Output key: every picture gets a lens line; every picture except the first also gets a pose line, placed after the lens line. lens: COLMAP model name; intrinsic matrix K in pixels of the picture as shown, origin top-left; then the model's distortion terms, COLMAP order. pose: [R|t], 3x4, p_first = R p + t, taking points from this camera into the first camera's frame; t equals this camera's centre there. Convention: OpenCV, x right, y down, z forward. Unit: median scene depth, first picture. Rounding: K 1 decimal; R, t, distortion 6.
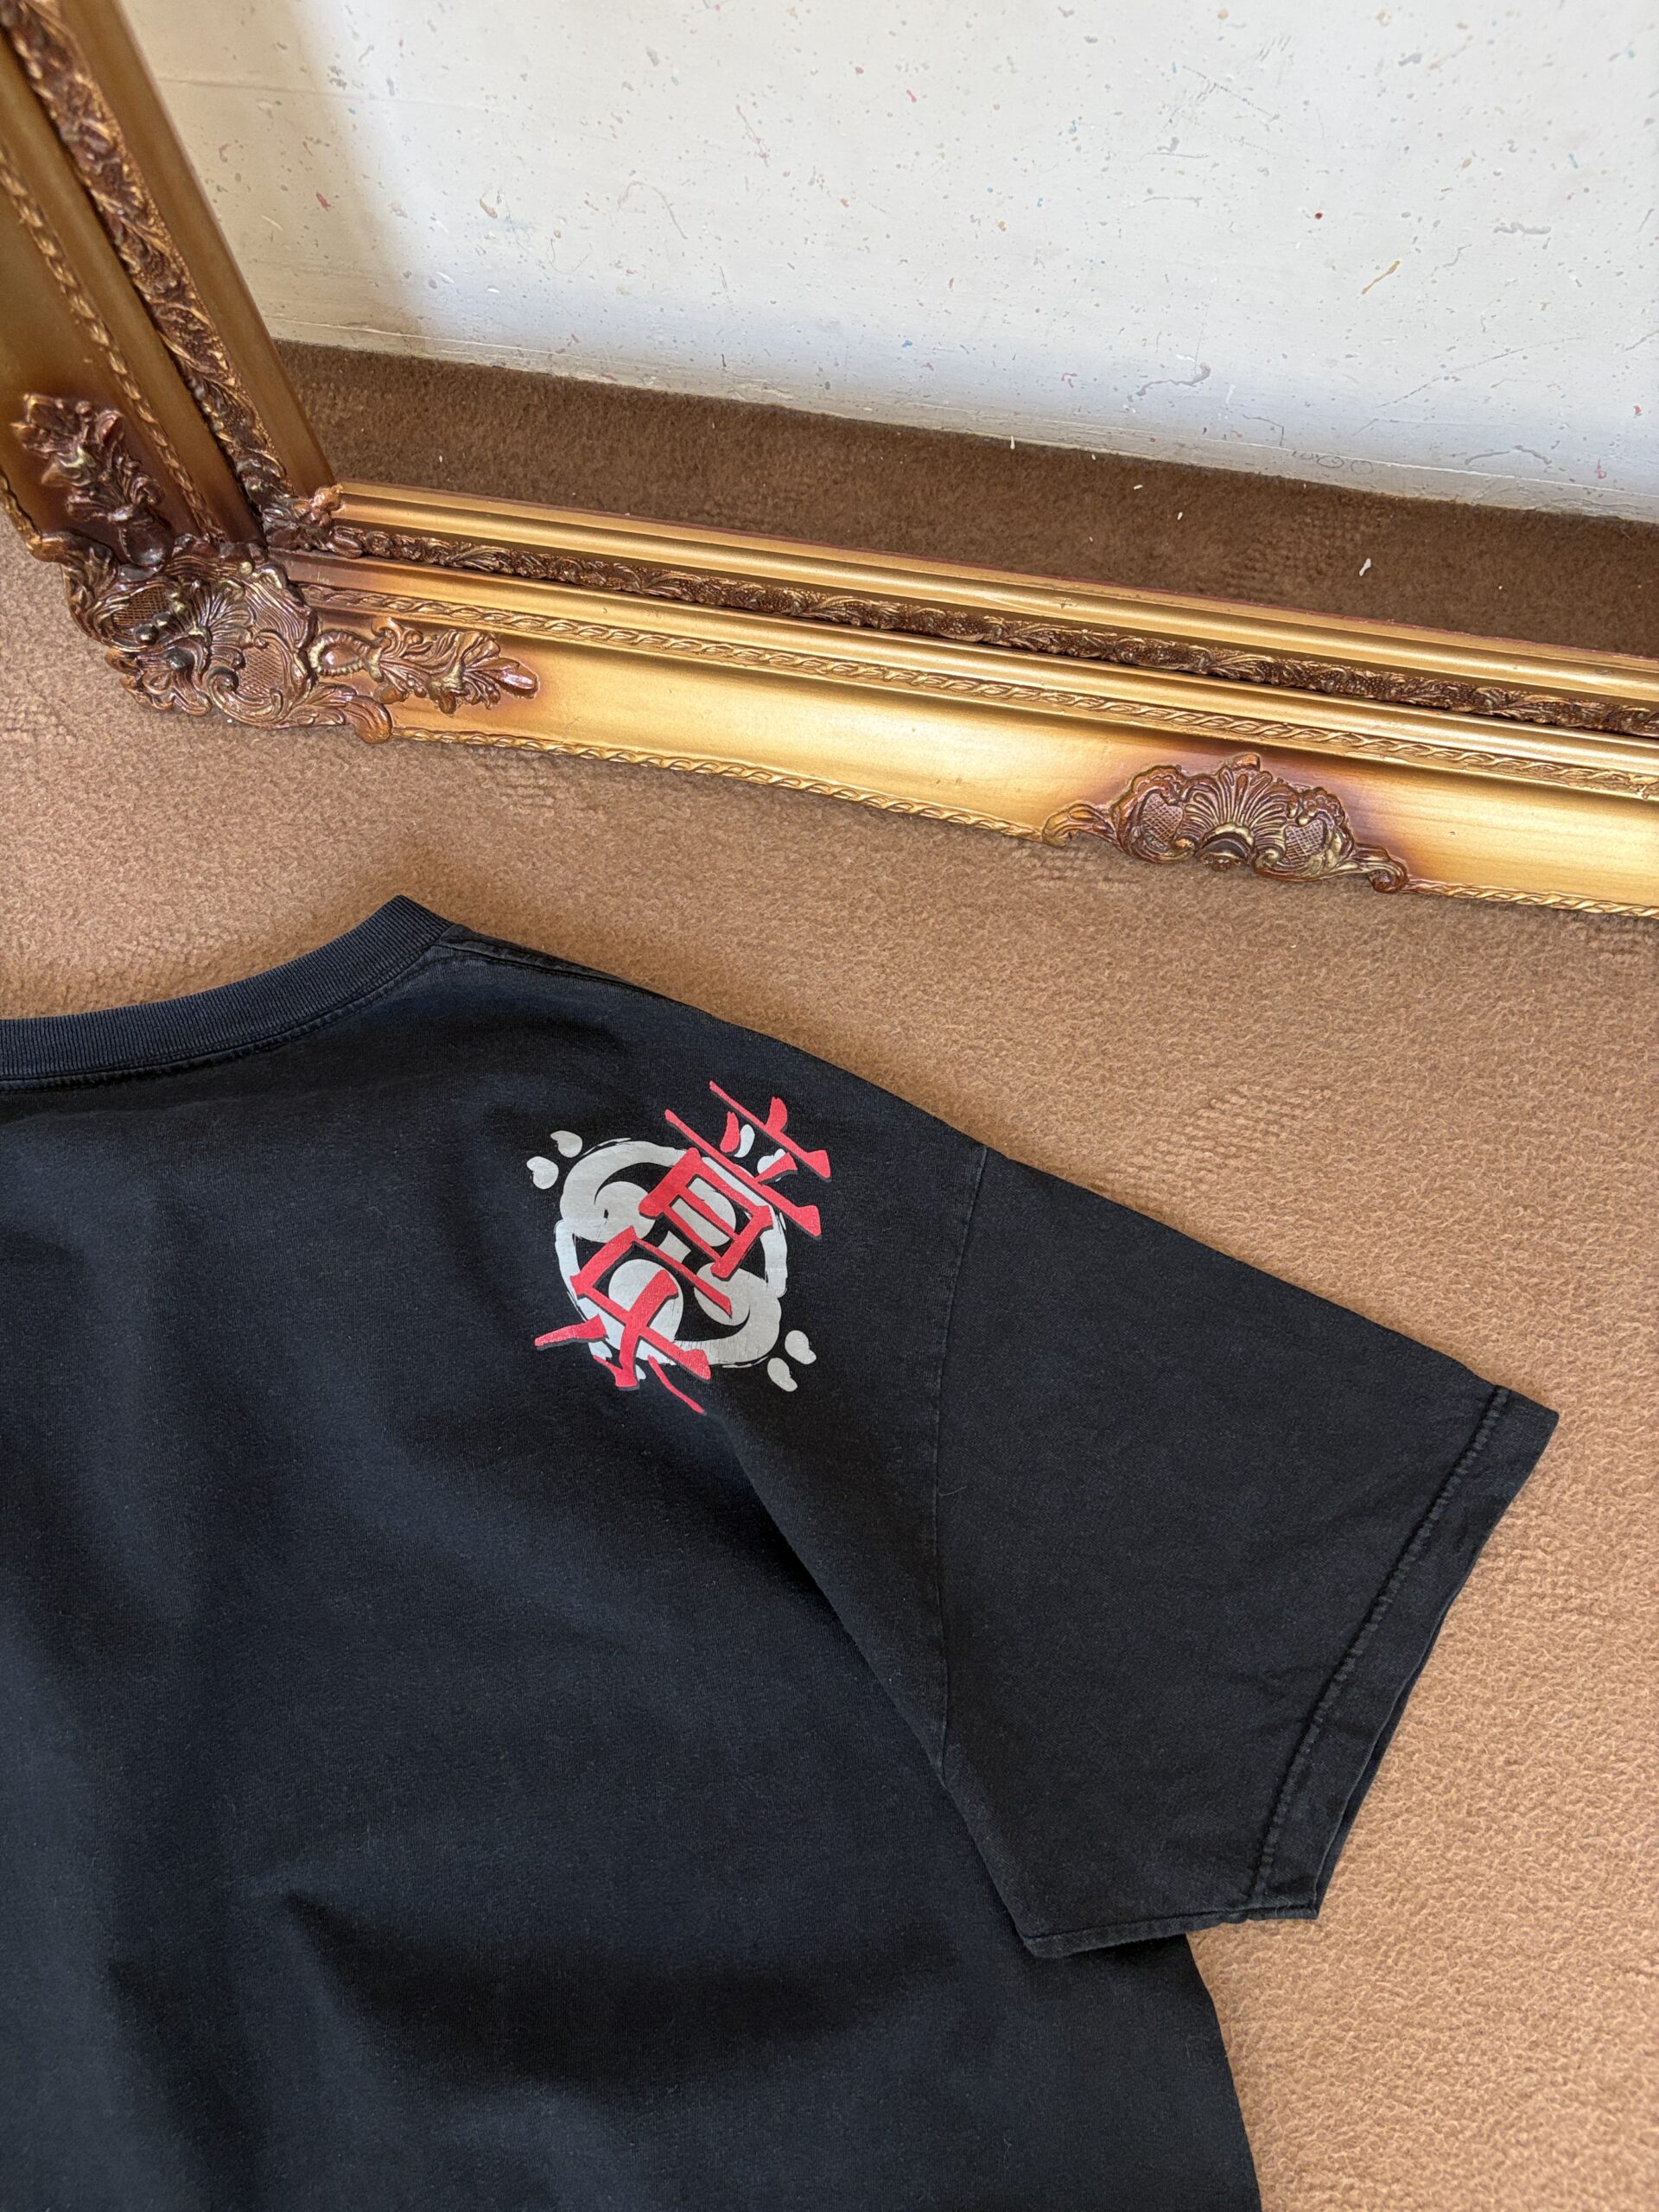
lens RADIAL K [[1701.7, 0, 826.8], [0, 1701.7, 1101.0], [0, 0, 1]] dist [0.023037, -0.025637]
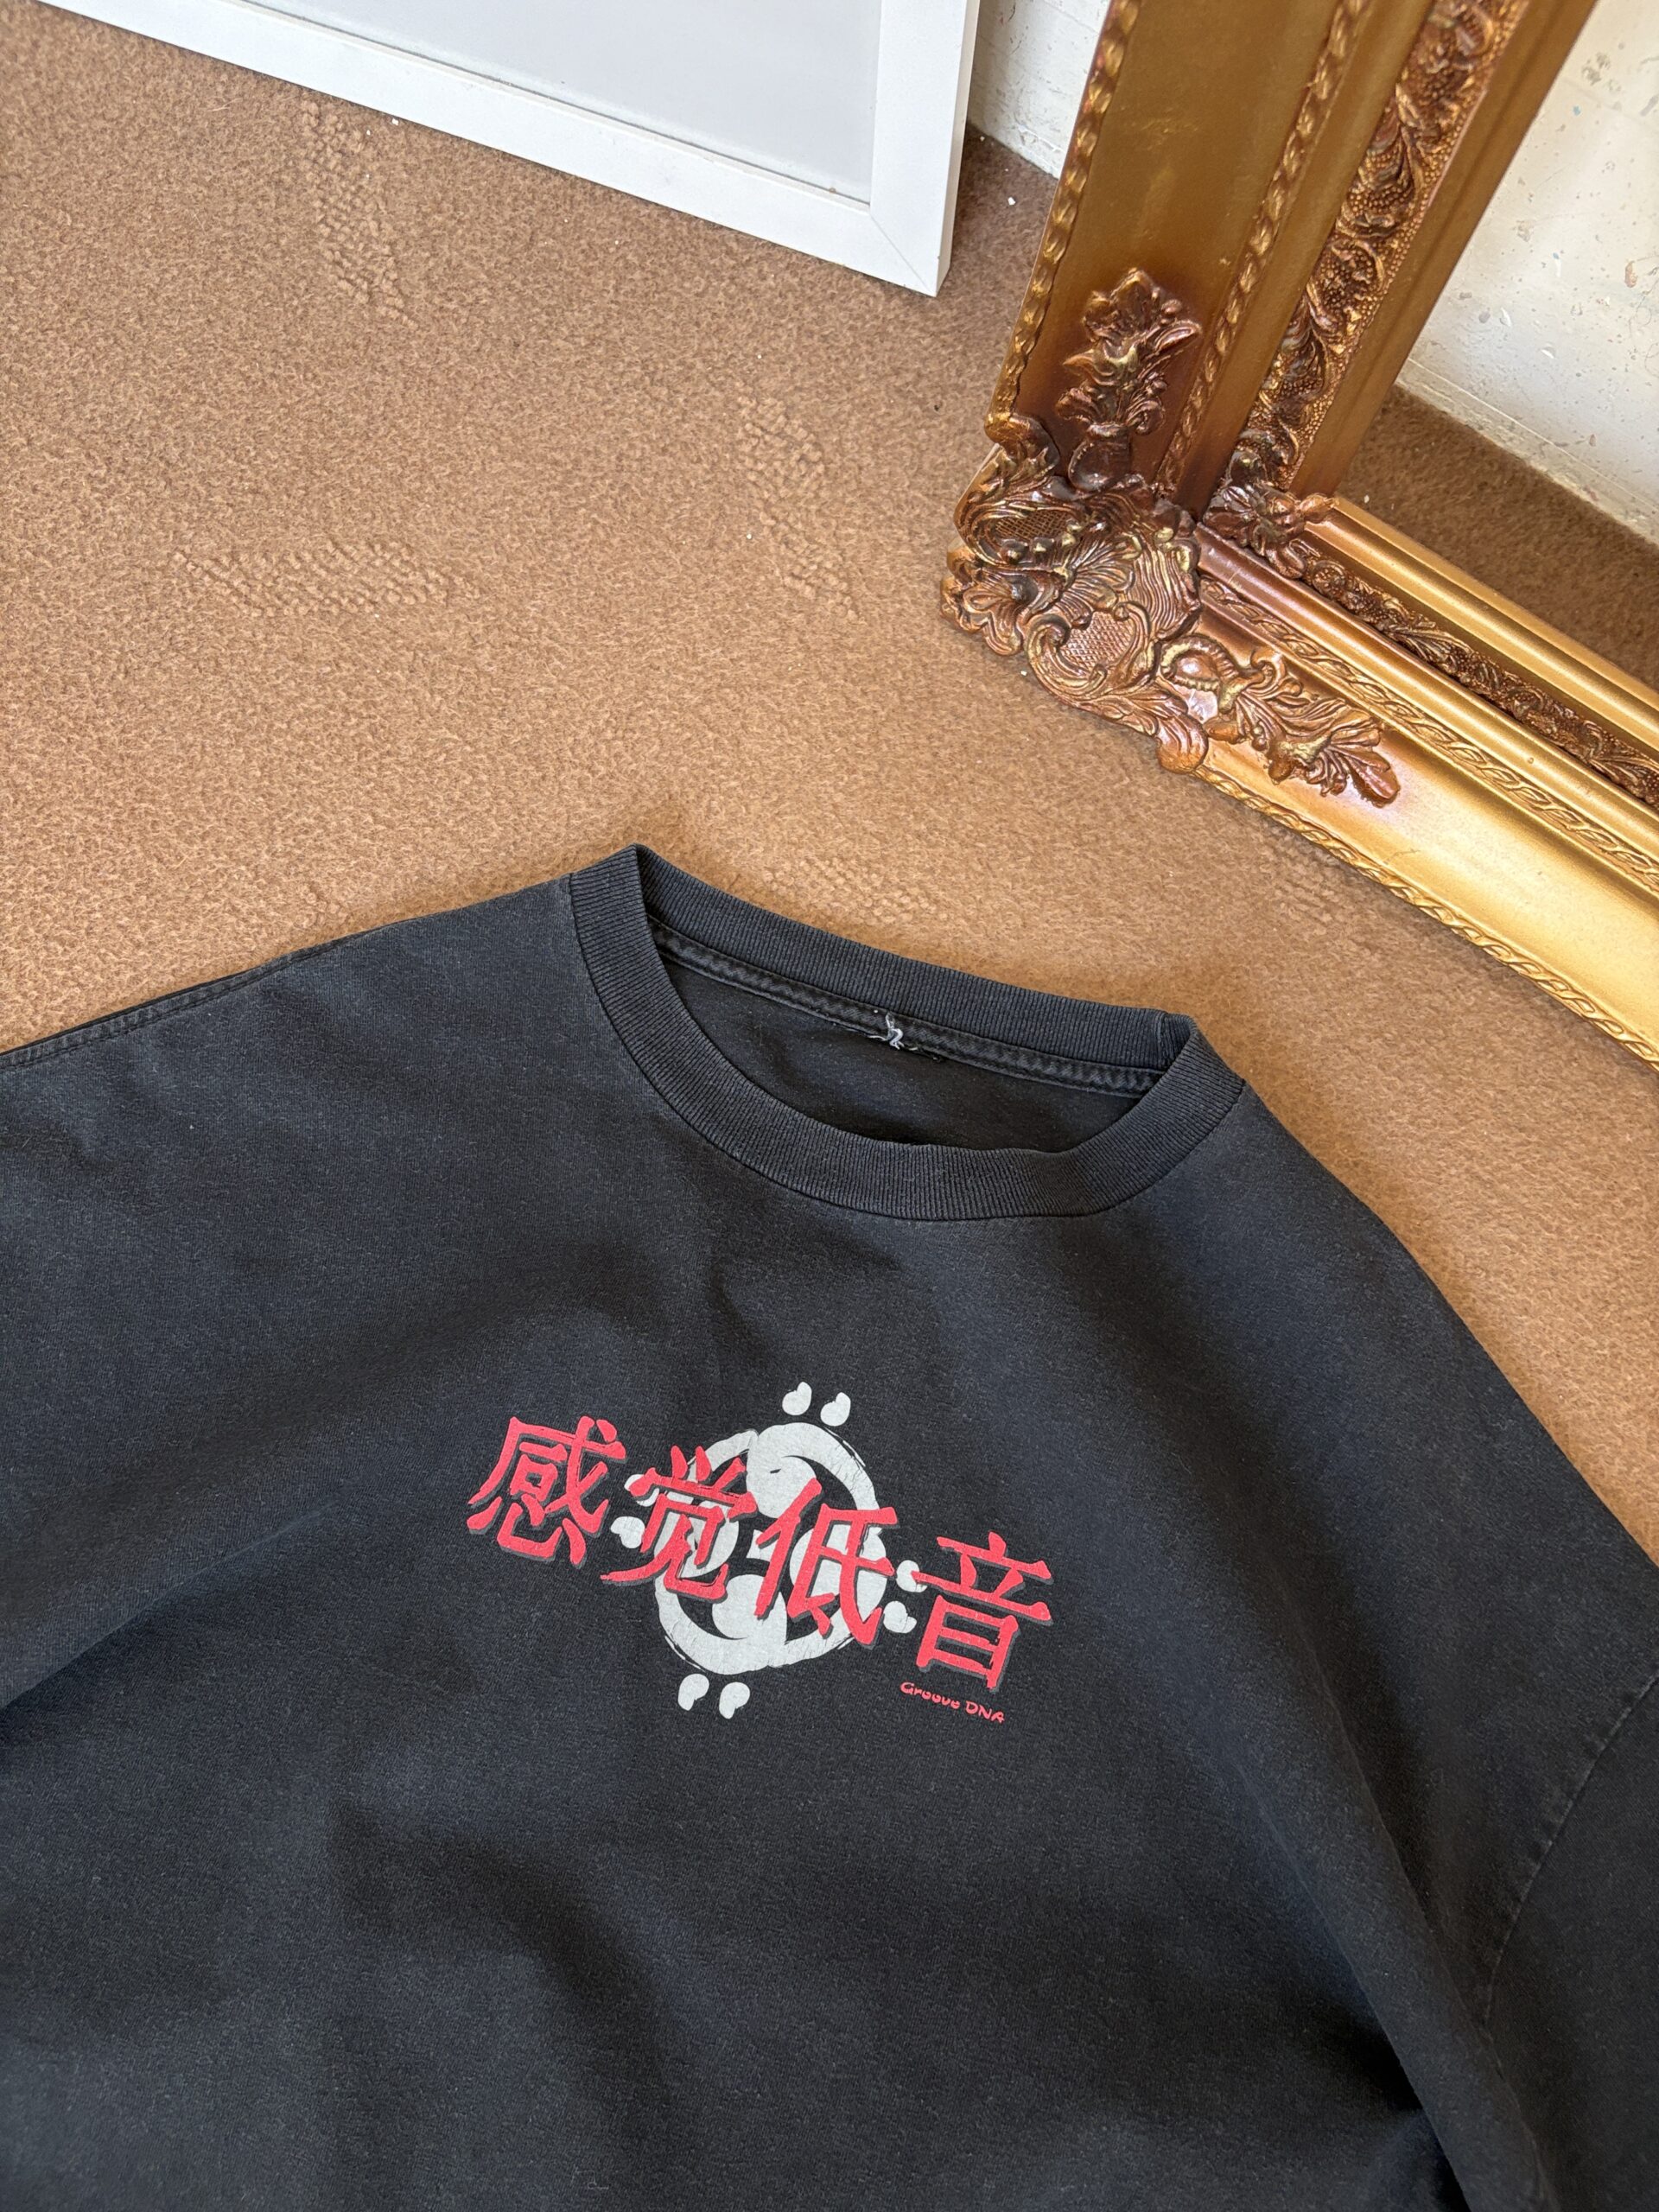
lens RADIAL K [[1701.7, 0, 827.9], [0, 1701.7, 1110.6], [0, 0, 1]] dist [0.023037, -0.025637]
pose [[0.893789, 0.443880, -0.064130, -0.303363], [-0.443272, 0.896061, 0.024191, 0.001024], [0.068202, 0.006806, 0.997648, 0.134351]]
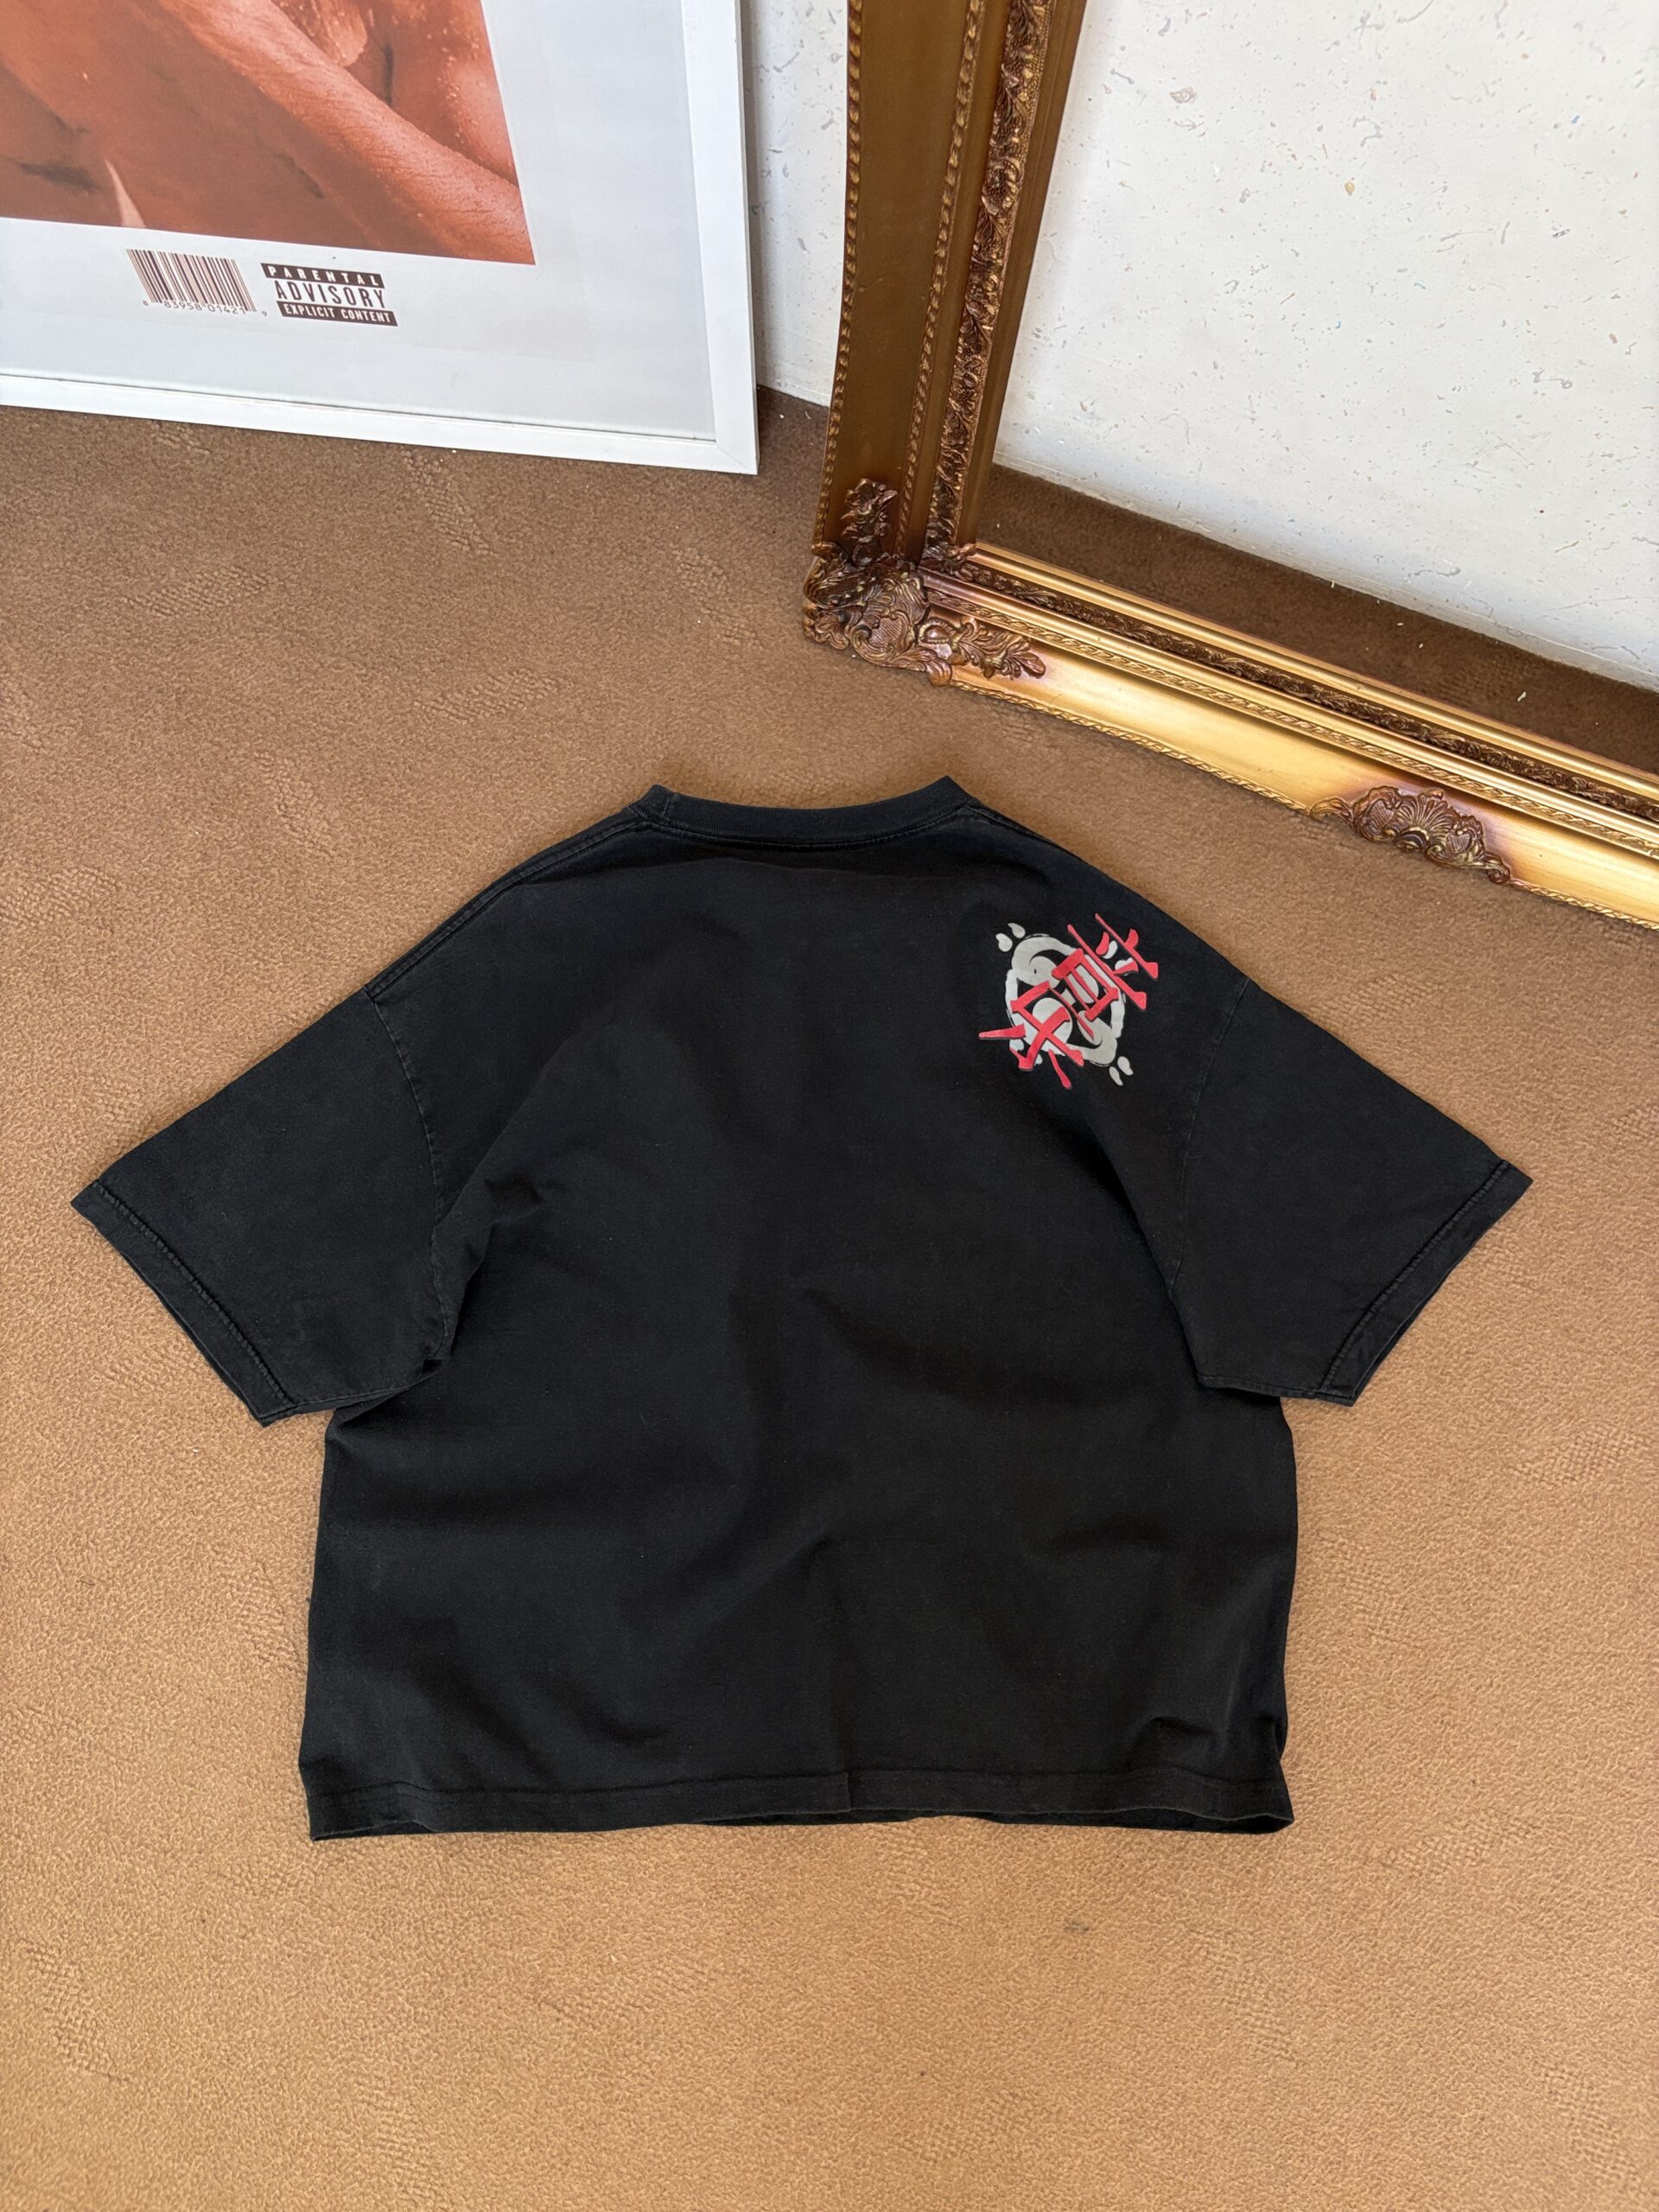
lens RADIAL K [[1701.7, 0, 830.4], [0, 1701.7, 1107.8], [0, 0, 1]] dist [0.023037, -0.025637]
pose [[0.980484, 0.196598, -0.000382, -0.301775], [-0.196542, 0.980246, 0.022134, 0.203062], [0.004725, -0.021627, 0.999755, -0.773855]]
